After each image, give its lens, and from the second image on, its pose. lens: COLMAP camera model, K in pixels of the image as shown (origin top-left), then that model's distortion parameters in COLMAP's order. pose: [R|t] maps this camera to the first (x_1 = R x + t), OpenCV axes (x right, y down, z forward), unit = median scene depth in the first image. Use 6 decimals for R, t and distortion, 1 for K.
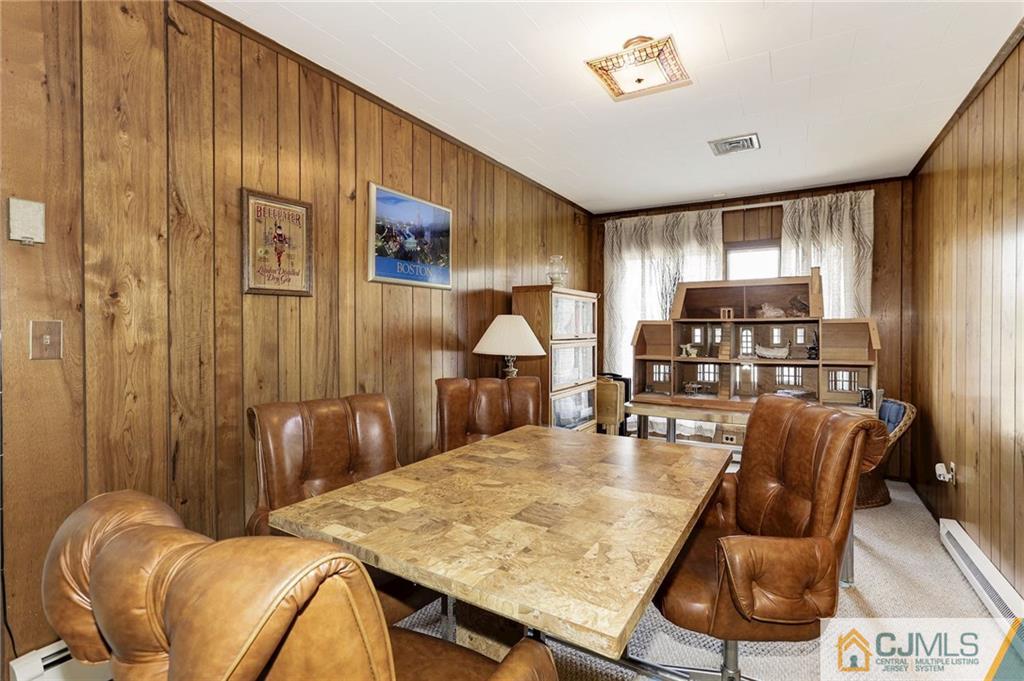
lens RADIAL K [[481.4, 0, 511.0], [0, 481.4, 336.7], [0, 0, 1]] dist [-0.059502, 0.046580]
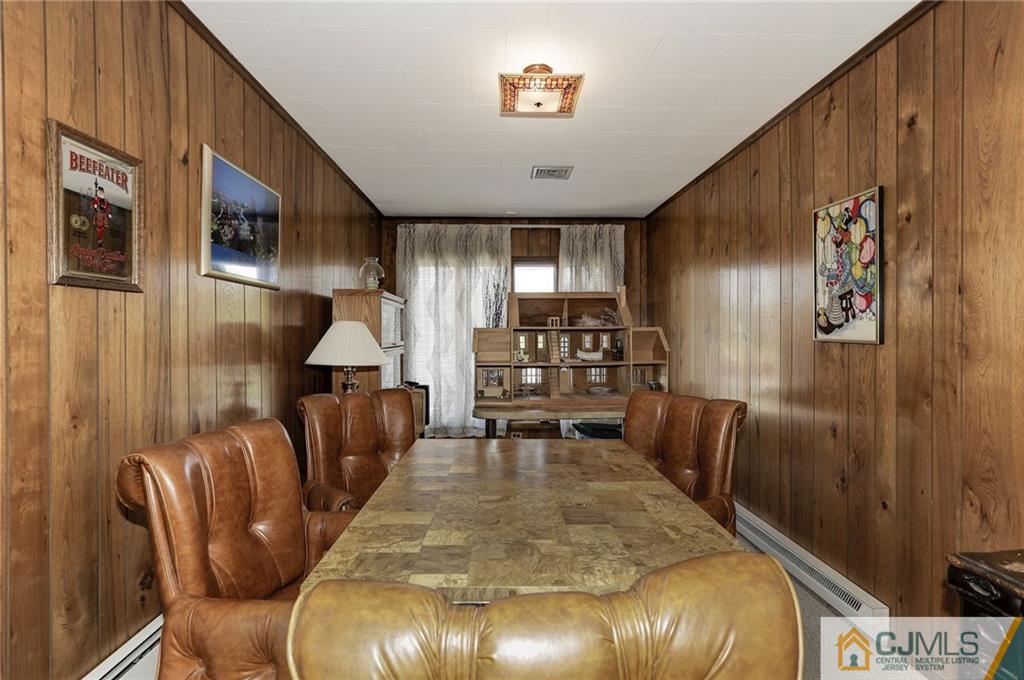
lens RADIAL K [[495.5, 0, 507.2], [0, 495.5, 338.2], [0, 0, 1]] dist [-0.042538, 0.027746]
pose [[0.844840, -0.005243, 0.534994, -0.340322], [0.010679, 0.999918, -0.007065, -0.004471], [-0.534913, 0.011682, 0.844826, 0.092676]]
